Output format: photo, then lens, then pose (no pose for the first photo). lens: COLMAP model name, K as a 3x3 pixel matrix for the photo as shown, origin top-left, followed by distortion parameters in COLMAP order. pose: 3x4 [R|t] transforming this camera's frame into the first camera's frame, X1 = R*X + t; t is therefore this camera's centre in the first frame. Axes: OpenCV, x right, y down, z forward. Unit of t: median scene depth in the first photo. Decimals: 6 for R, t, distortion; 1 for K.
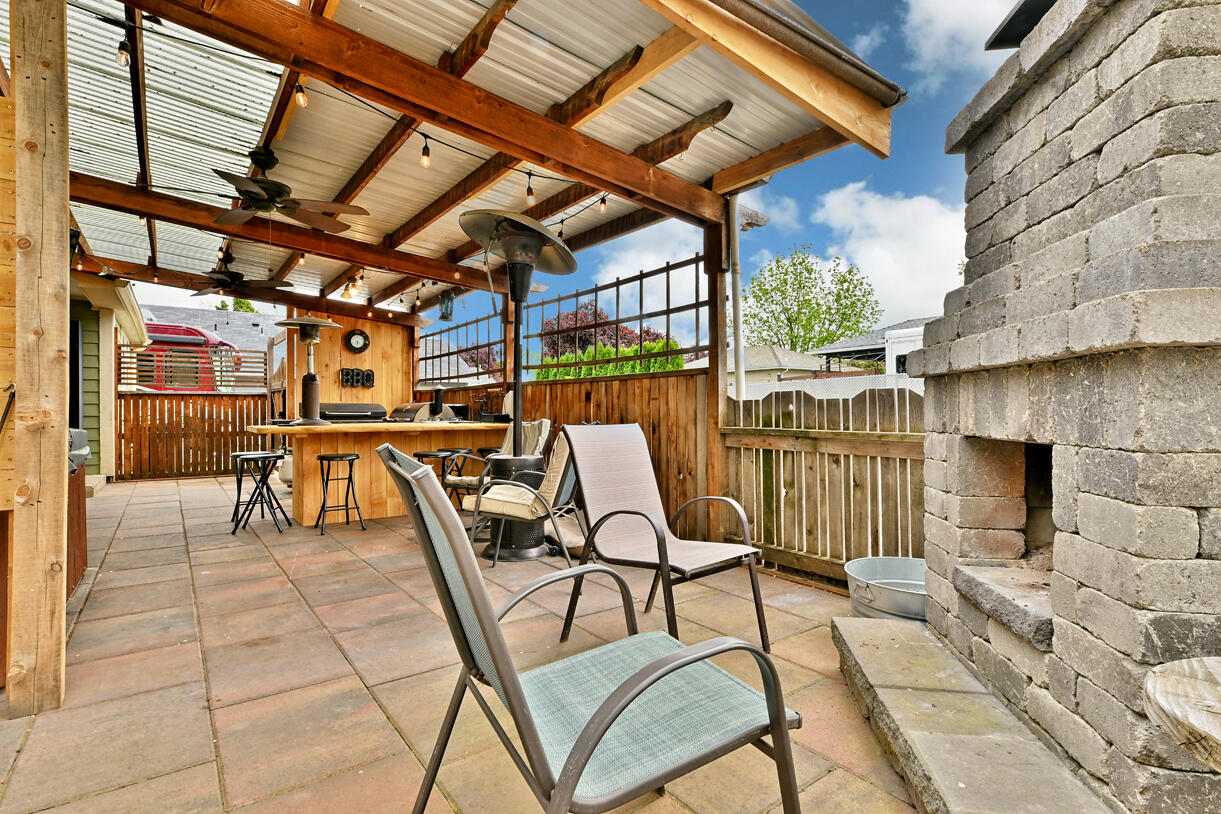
lens RADIAL K [[602.8, 0, 610.5], [0, 602.8, 407.0], [0, 0, 1]] dist [0.000200, 0.000014]
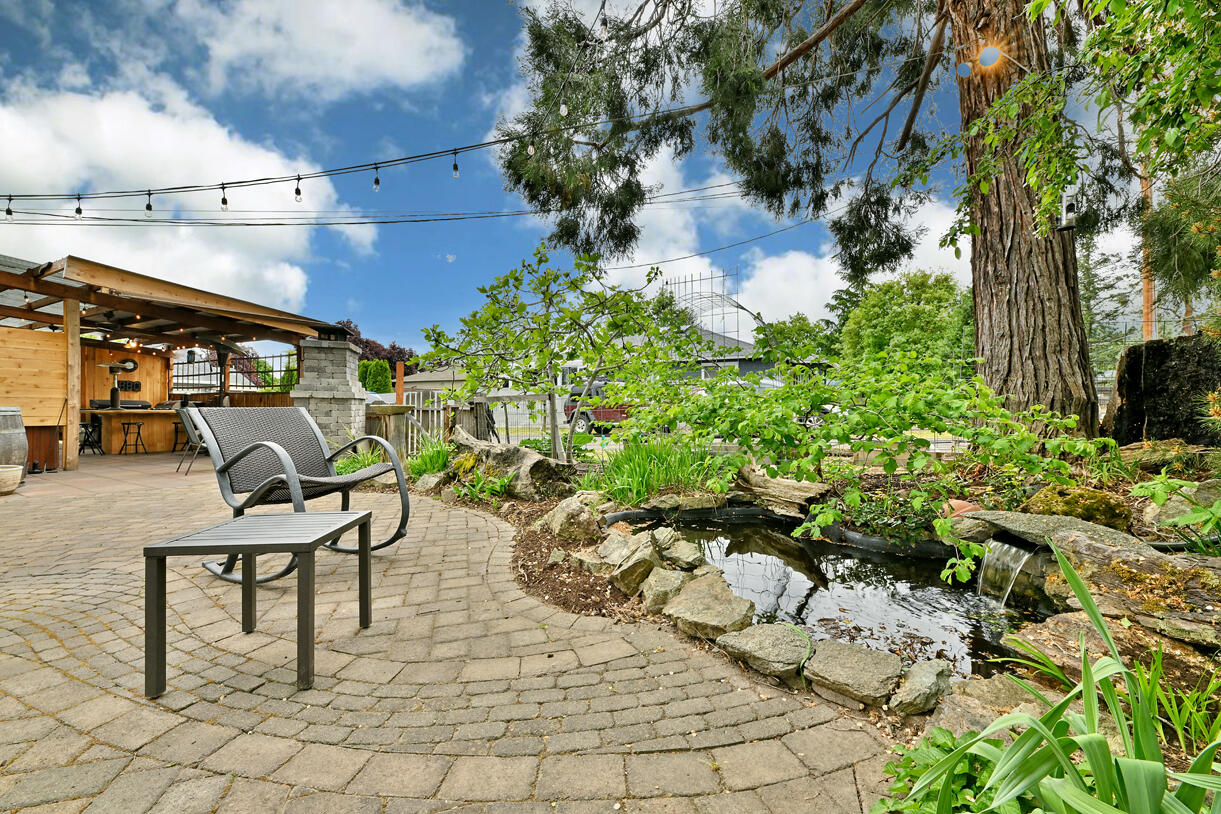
lens RADIAL K [[488.0, 0, 610.5], [0, 488.0, 407.0], [0, 0, 1]] dist [-0.010646, -0.000187]
pose [[0.906738, 0.008077, 0.421617, 0.270340], [-0.010947, 0.999930, 0.004386, -0.007884], [-0.421553, -0.008593, 0.906763, -0.897961]]
